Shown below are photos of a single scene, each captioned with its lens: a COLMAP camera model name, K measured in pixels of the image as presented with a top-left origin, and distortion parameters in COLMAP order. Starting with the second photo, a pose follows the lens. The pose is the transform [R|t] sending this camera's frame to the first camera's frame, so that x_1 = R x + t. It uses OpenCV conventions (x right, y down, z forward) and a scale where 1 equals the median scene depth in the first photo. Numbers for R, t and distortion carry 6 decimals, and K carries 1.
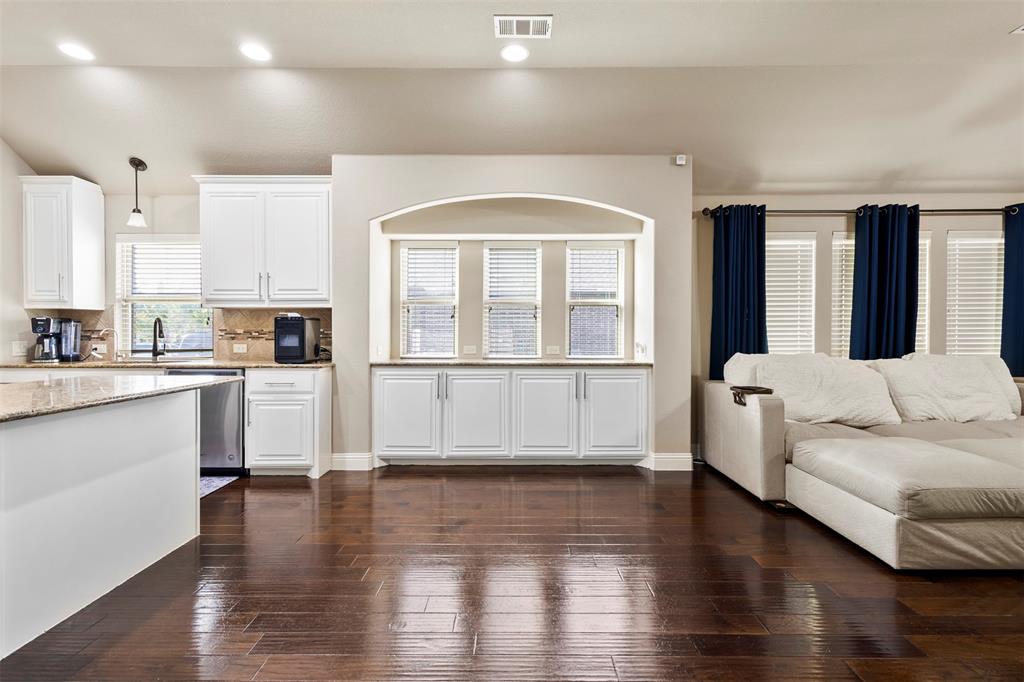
lens RADIAL K [[473.8, 0, 511.1], [0, 473.8, 335.7], [0, 0, 1]] dist [0.008364, -0.000580]
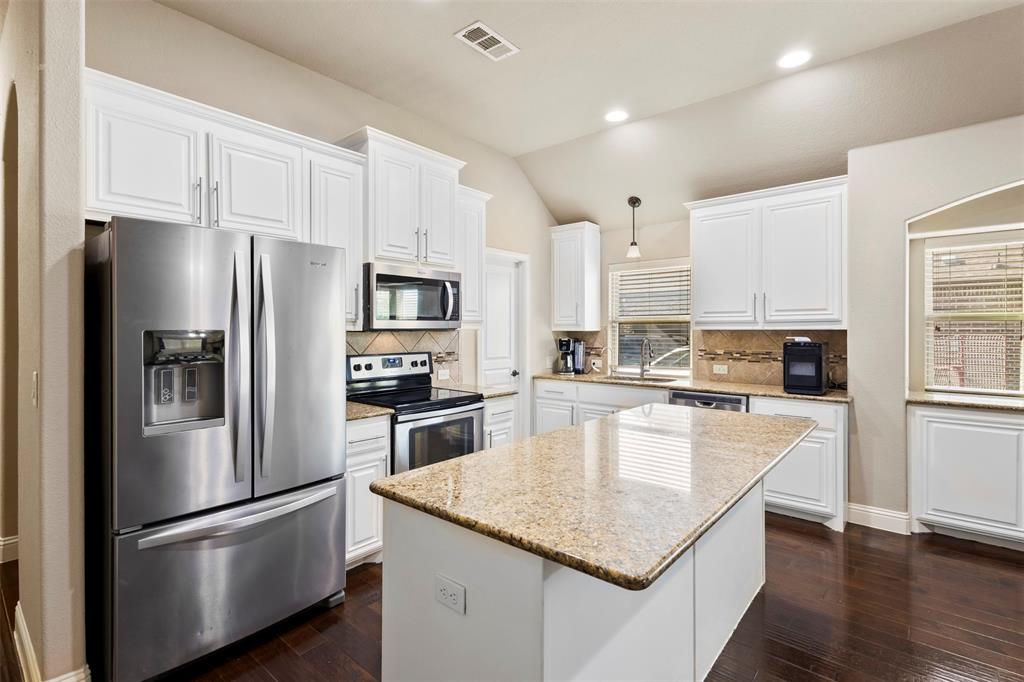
lens RADIAL K [[475.7, 0, 514.1], [0, 475.7, 330.5], [0, 0, 1]] dist [0.016672, -0.000003]
pose [[0.768648, -0.000435, -0.639672, -0.285692], [-0.001602, 0.999995, -0.002604, -0.054890], [0.639671, 0.003027, 0.768643, -0.041751]]
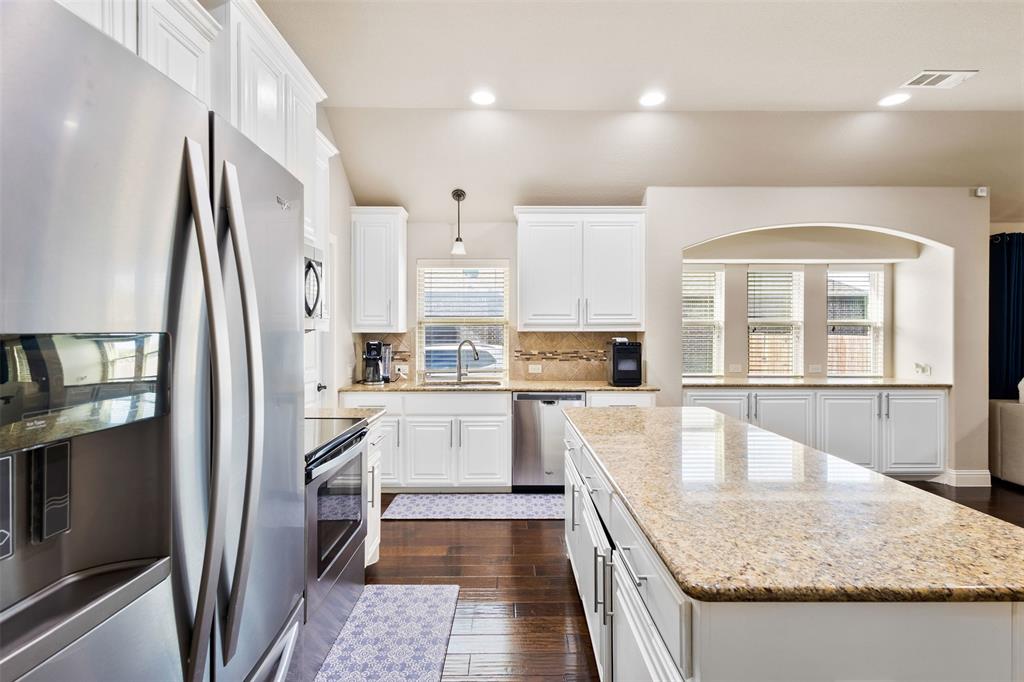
lens RADIAL K [[473.8, 0, 511.1], [0, 473.8, 335.7], [0, 0, 1]] dist [0.008364, -0.000580]
pose [[0.999941, -0.000540, 0.010861, -0.684613], [0.000490, 0.999989, 0.004600, -0.055231], [-0.010863, -0.004594, 0.999930, -0.047646]]
